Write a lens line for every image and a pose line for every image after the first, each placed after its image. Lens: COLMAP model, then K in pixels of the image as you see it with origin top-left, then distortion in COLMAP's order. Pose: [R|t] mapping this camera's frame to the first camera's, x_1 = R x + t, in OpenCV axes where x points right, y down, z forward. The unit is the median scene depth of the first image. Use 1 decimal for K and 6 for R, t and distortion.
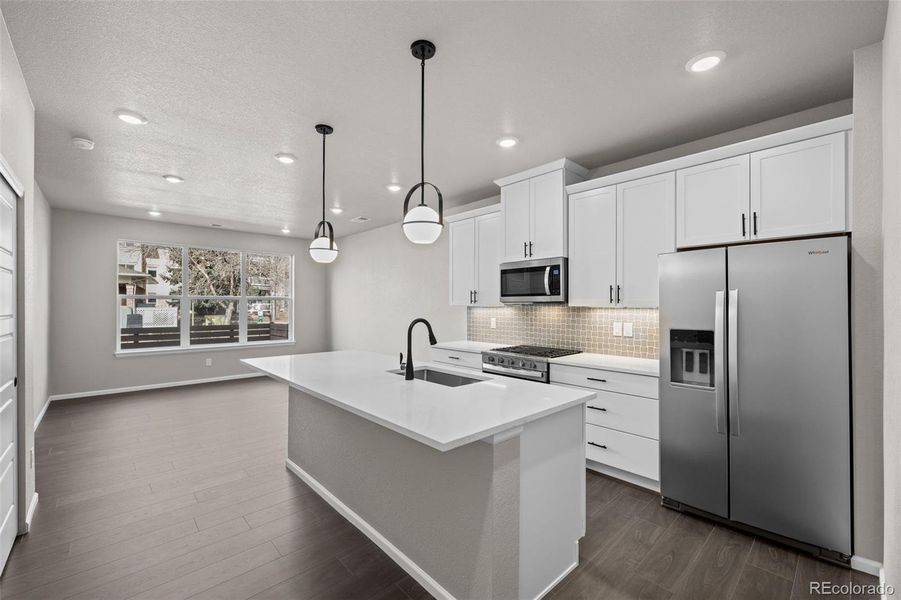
lens RADIAL K [[363.9, 0, 455.2], [0, 363.9, 305.6], [0, 0, 1]] dist [0.000257, 0.001070]
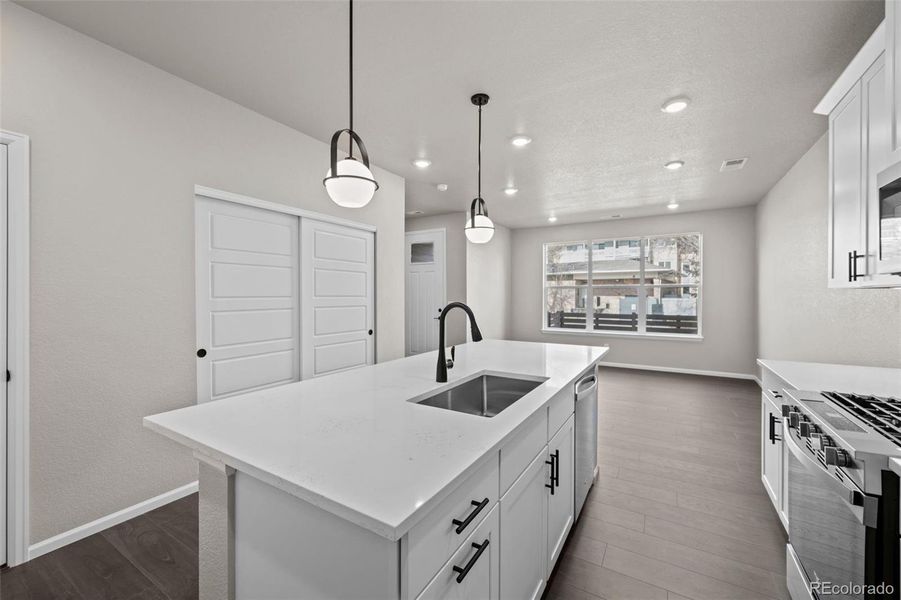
lens RADIAL K [[363.9, 0, 453.2], [0, 363.9, 295.9], [0, 0, 1]] dist [0.000257, 0.001070]
pose [[0.267808, -0.000591, -0.963472, 0.300866], [-0.002579, 0.999996, -0.001331, 0.011008], [0.963469, 0.002841, 0.267805, 0.393978]]
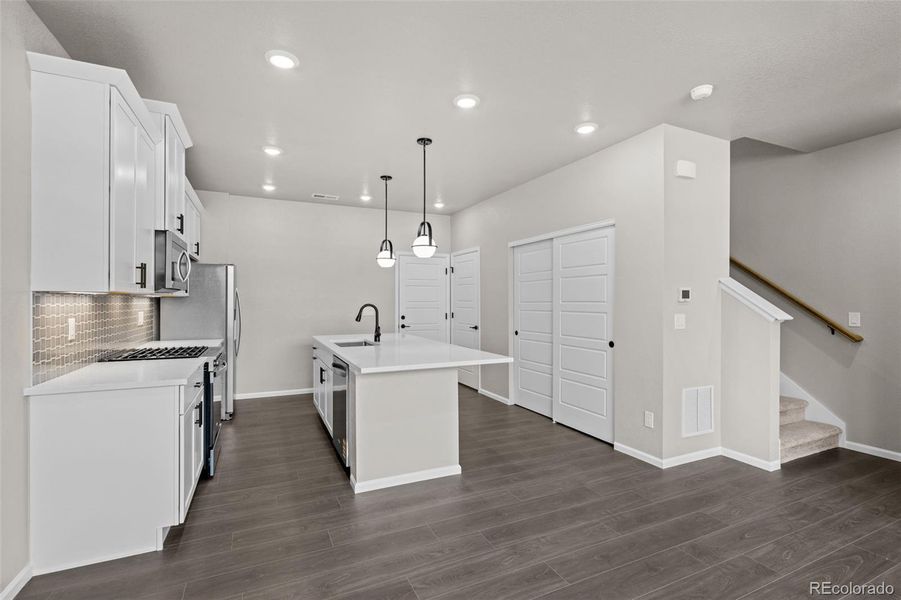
lens RADIAL K [[421.3, 0, 452.3], [0, 421.3, 301.0], [0, 0, 1]] dist [0.003961, -0.002112]
pose [[-0.947284, -0.003160, 0.320380, -0.504758], [-0.003056, 0.999995, 0.000827, 0.009916], [-0.320381, -0.000196, -0.947289, 1.289713]]
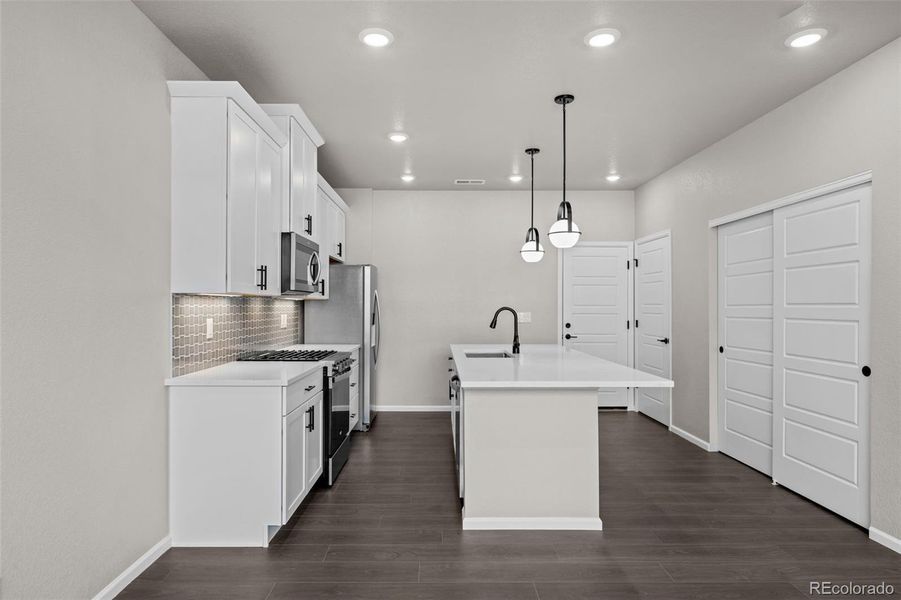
lens RADIAL K [[522.7, 0, 435.2], [0, 522.7, 305.9], [0, 0, 1]] dist [-0.000667, -0.001541]
pose [[-0.723171, -0.002871, 0.690663, -0.592558], [-0.002775, 0.999995, 0.001251, 0.014350], [-0.690663, -0.001011, -0.723176, 1.244542]]
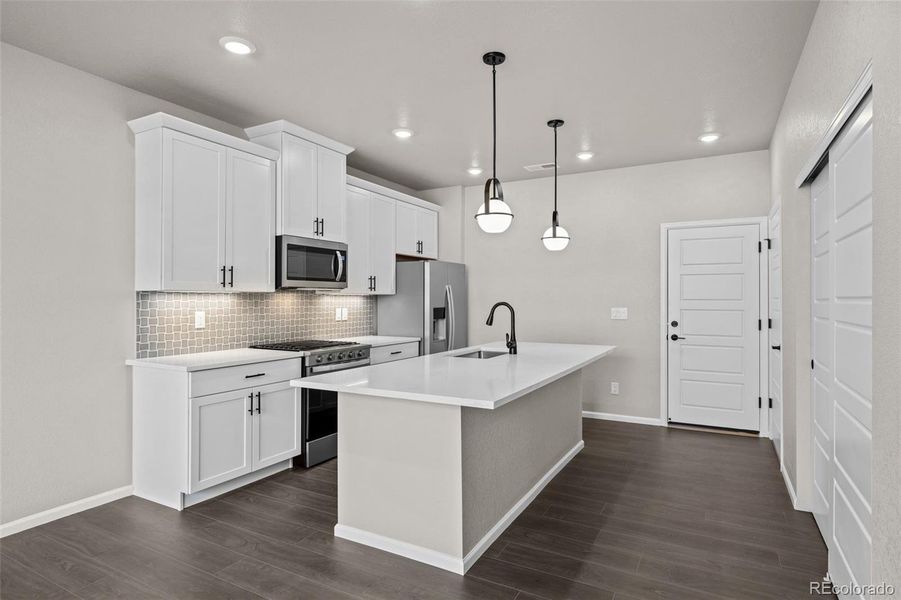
lens RADIAL K [[487.6, 0, 449.8], [0, 487.6, 298.2], [0, 0, 1]] dist [-0.002048, 0.000139]
pose [[-0.302246, 0.000506, 0.953230, -0.758067], [-0.001034, 0.999999, -0.000859, 0.011842], [-0.953229, -0.001245, -0.302246, 0.806578]]
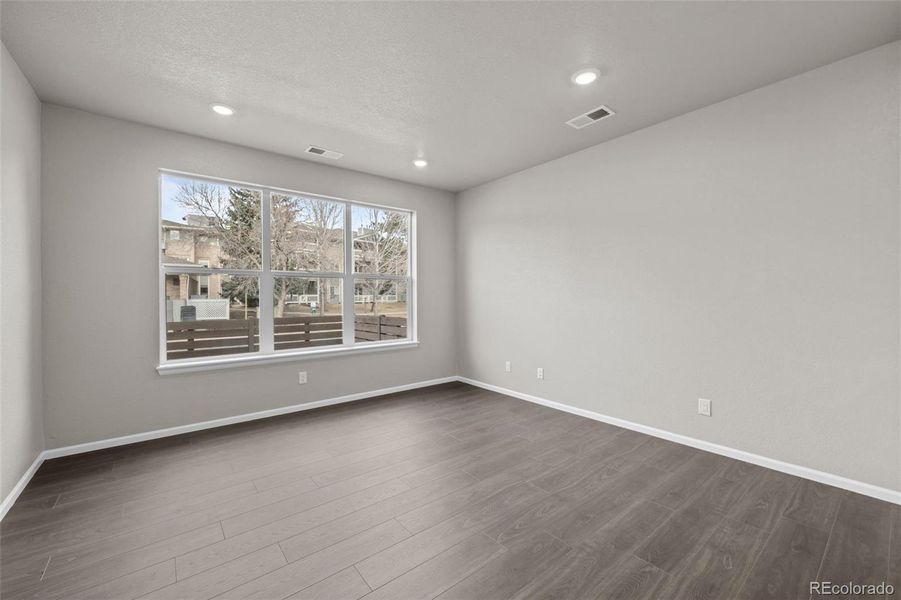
lens RADIAL K [[363.9, 0, 460.1], [0, 363.9, 295.6], [0, 0, 1]] dist [0.000257, 0.001070]
pose [[0.996865, -0.008259, -0.078685, -0.492847], [0.008088, 0.999964, -0.002497, 0.027267], [0.078703, 0.001853, 0.996896, 0.555401]]
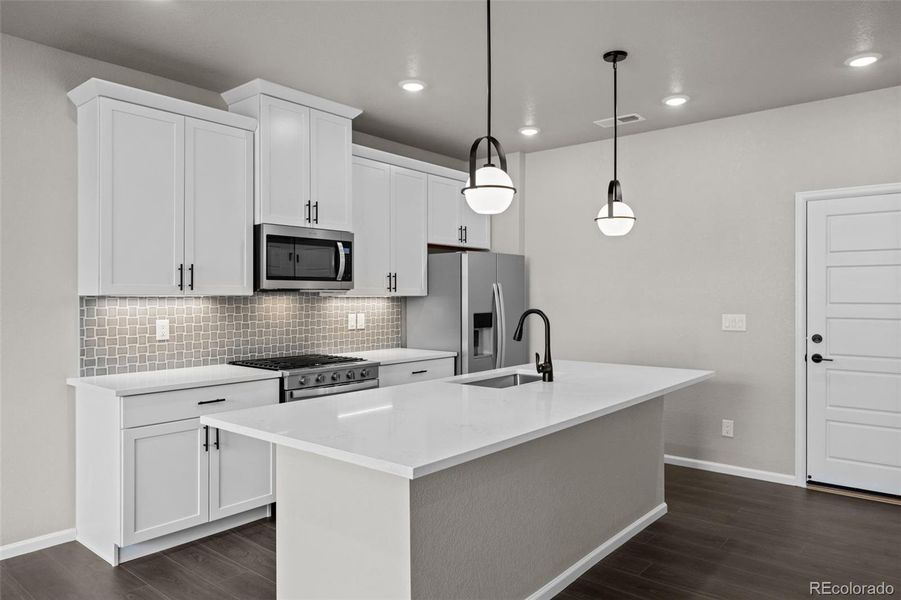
lens RADIAL K [[597.1, 0, 450.3], [0, 597.1, 297.4], [0, 0, 1]] dist [-0.002255, 0.004767]
pose [[-0.115622, -0.003621, 0.993287, -0.716163], [0.001170, 0.999992, 0.003782, 0.001244], [-0.993293, 0.001600, -0.115617, 0.668352]]
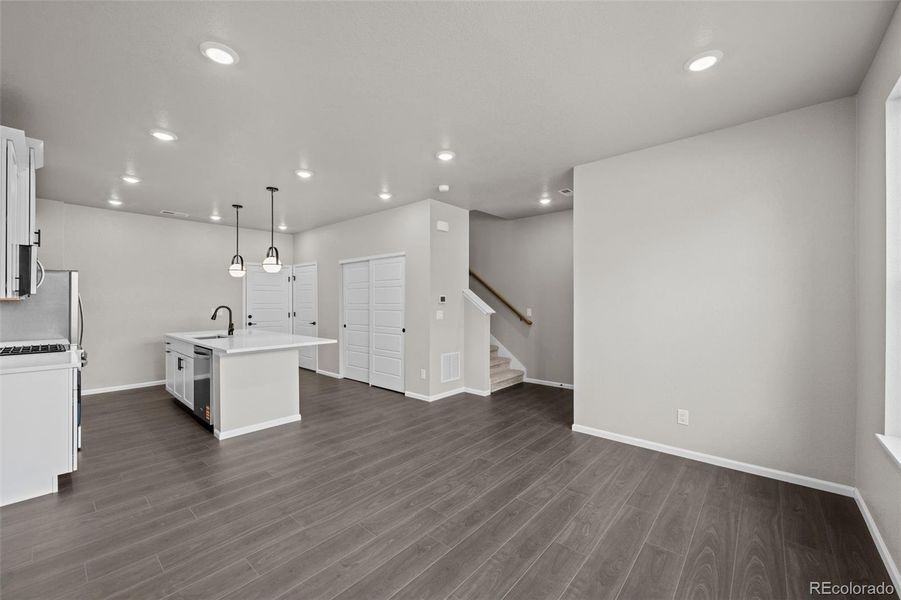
lens RADIAL K [[363.9, 0, 452.7], [0, 363.9, 301.3], [0, 0, 1]] dist [0.000257, 0.001070]
pose [[-0.996477, -0.000684, -0.083864, -0.589199], [-0.000605, 0.999999, -0.000959, 0.005314], [0.083865, -0.000905, -0.996477, 1.538537]]
